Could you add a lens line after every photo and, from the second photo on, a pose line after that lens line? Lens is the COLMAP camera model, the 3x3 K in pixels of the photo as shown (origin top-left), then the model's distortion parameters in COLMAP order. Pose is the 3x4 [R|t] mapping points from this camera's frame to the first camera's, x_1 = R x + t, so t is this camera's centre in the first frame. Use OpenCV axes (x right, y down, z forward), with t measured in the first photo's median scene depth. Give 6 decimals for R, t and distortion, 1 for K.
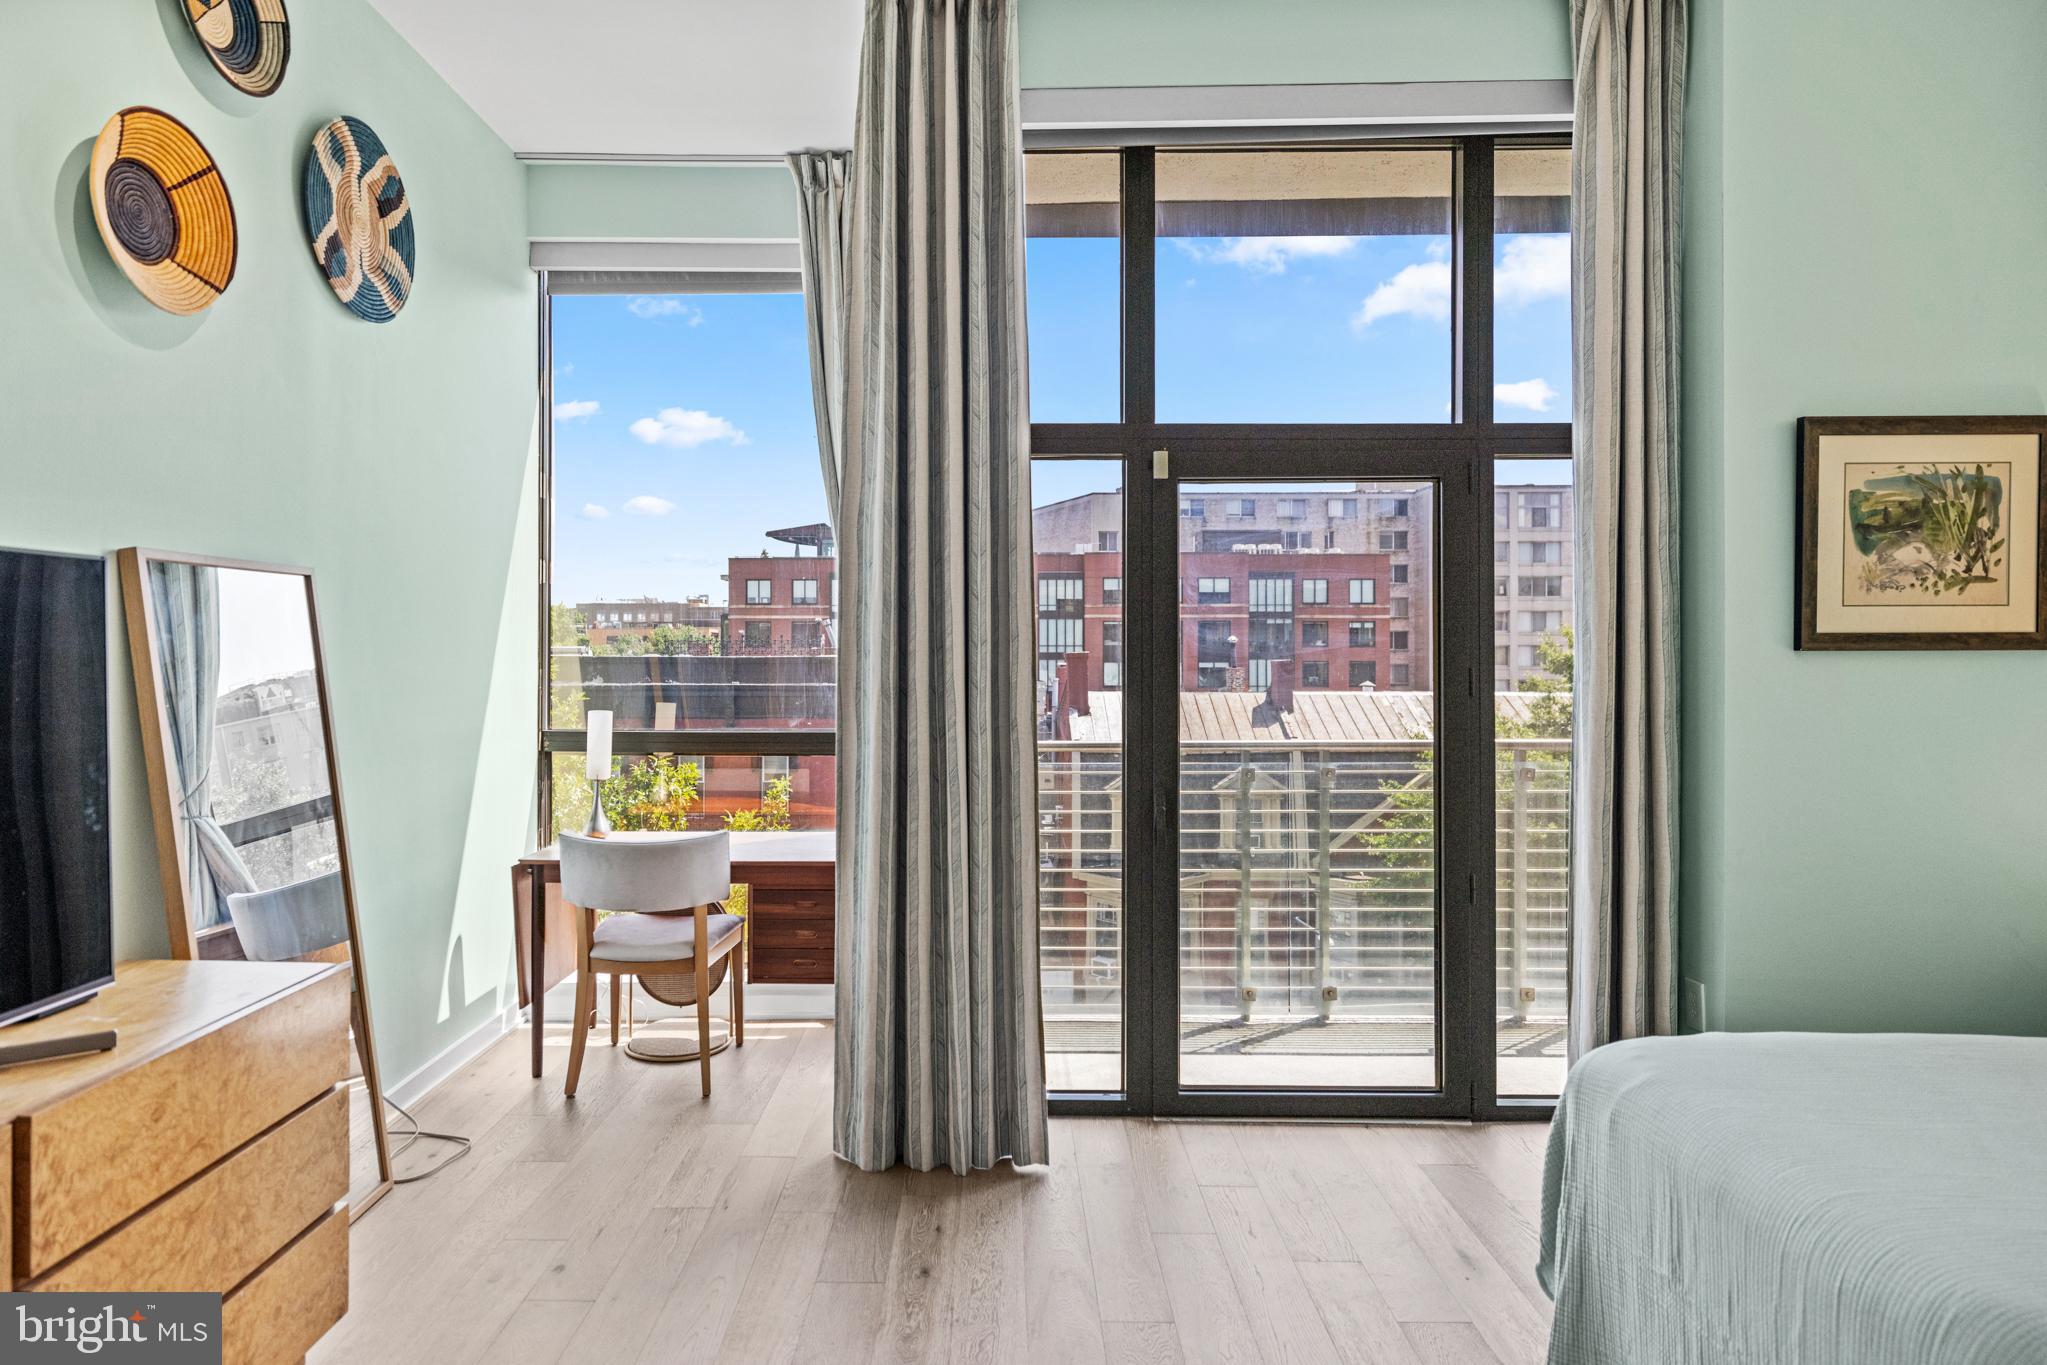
lens RADIAL K [[1131.0, 0, 985.8], [0, 1131.0, 643.5], [0, 0, 1]] dist [0.003814, 0.000645]
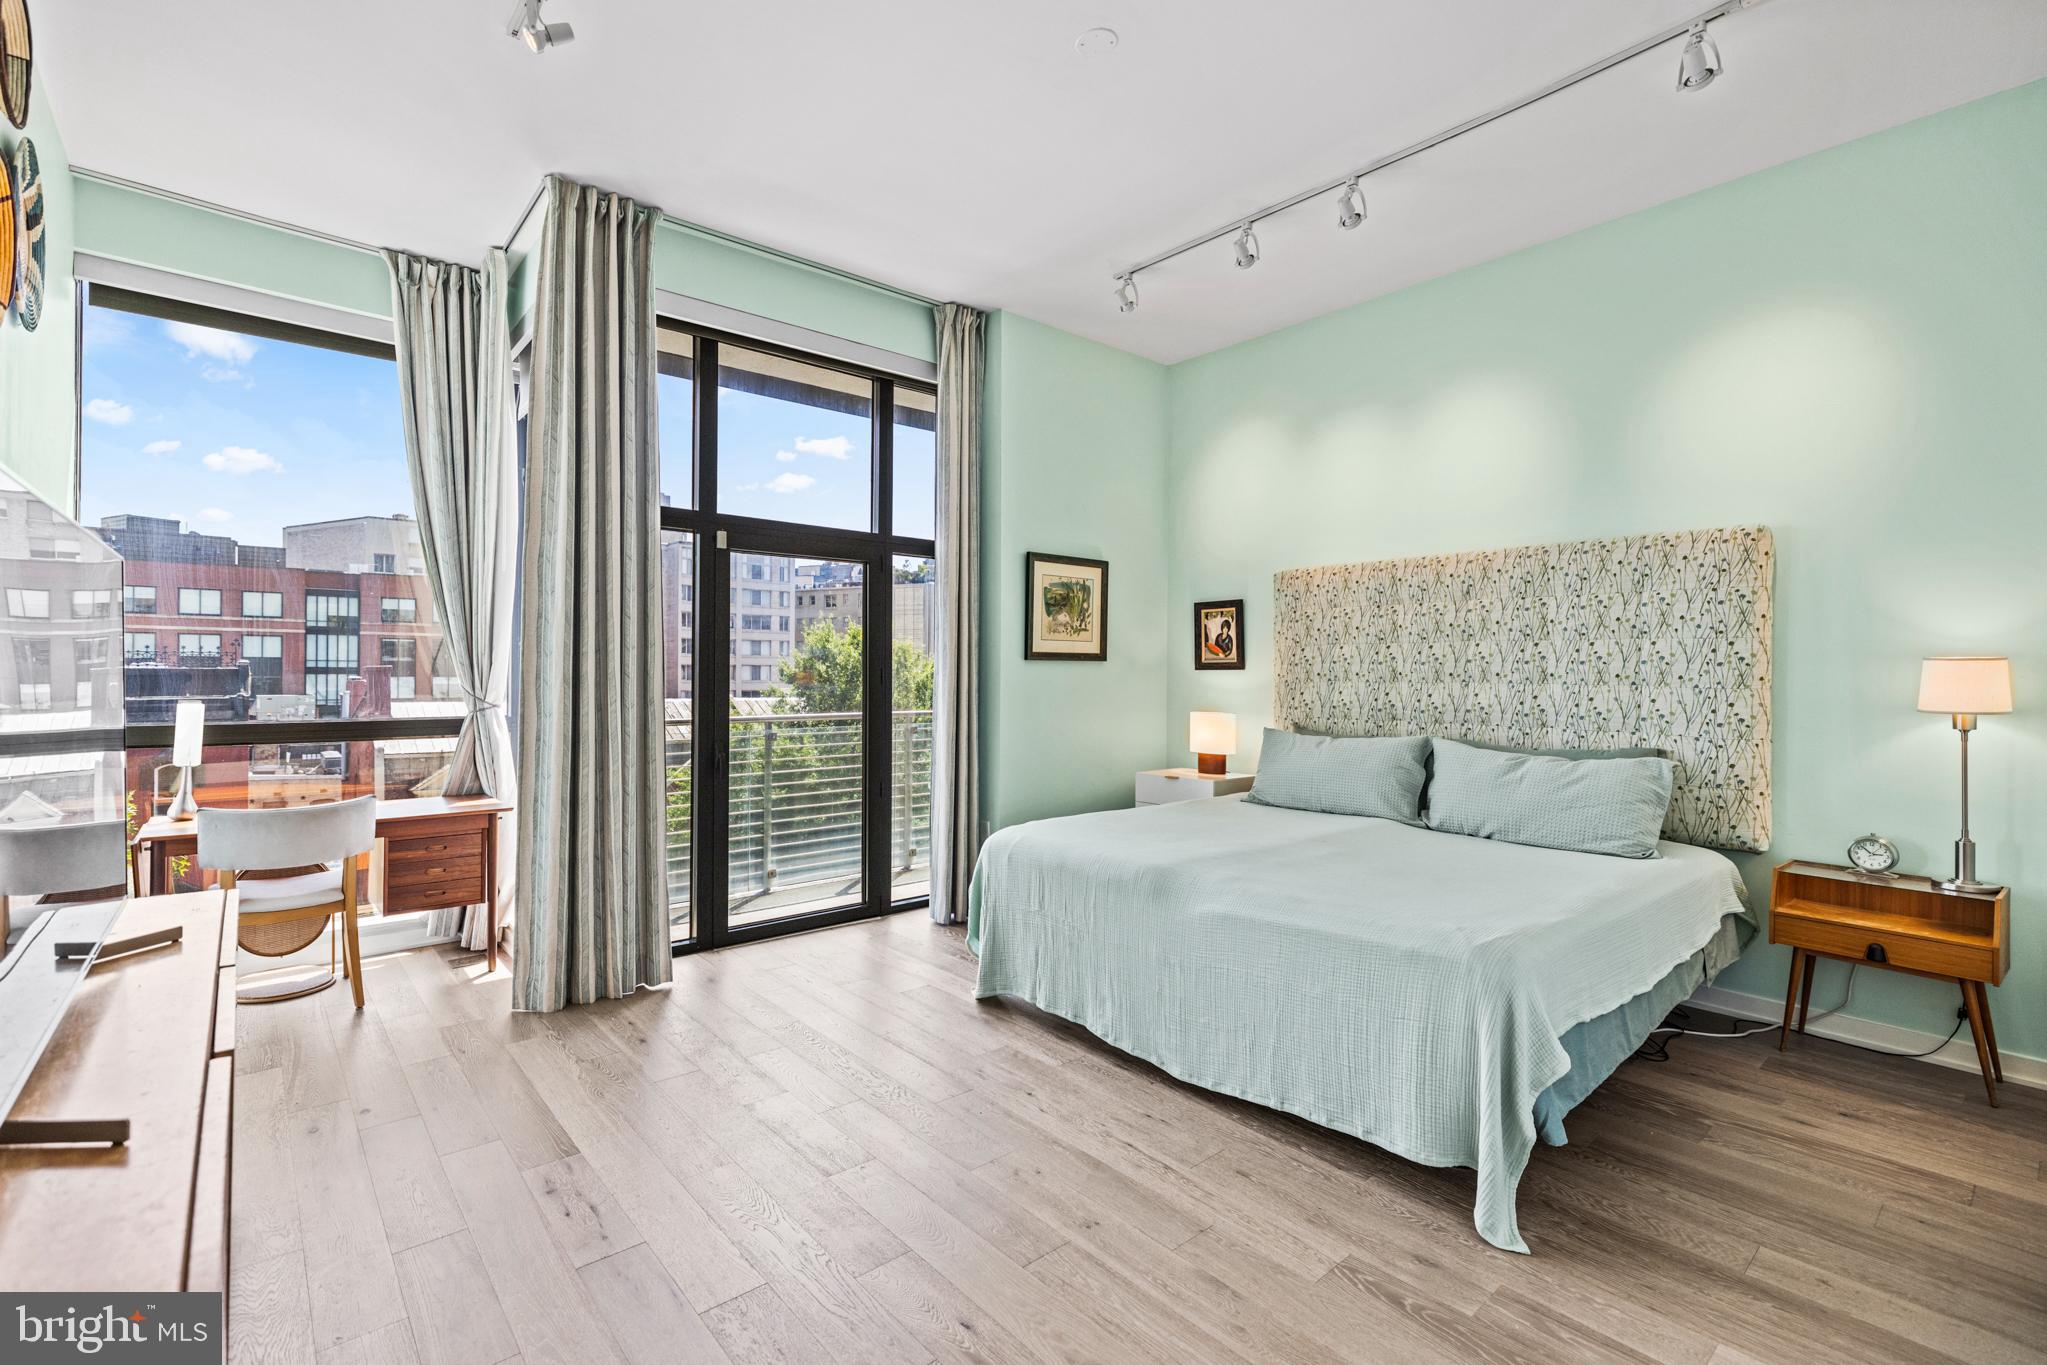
lens RADIAL K [[960.5, 0, 952.0], [0, 960.5, 657.0], [0, 0, 1]] dist [0.003021, 0.000636]
pose [[0.762260, 0.017552, 0.647033, -0.481800], [-0.011996, 0.999844, -0.012990, 0.021824], [-0.647160, 0.002139, 0.762351, -0.249347]]
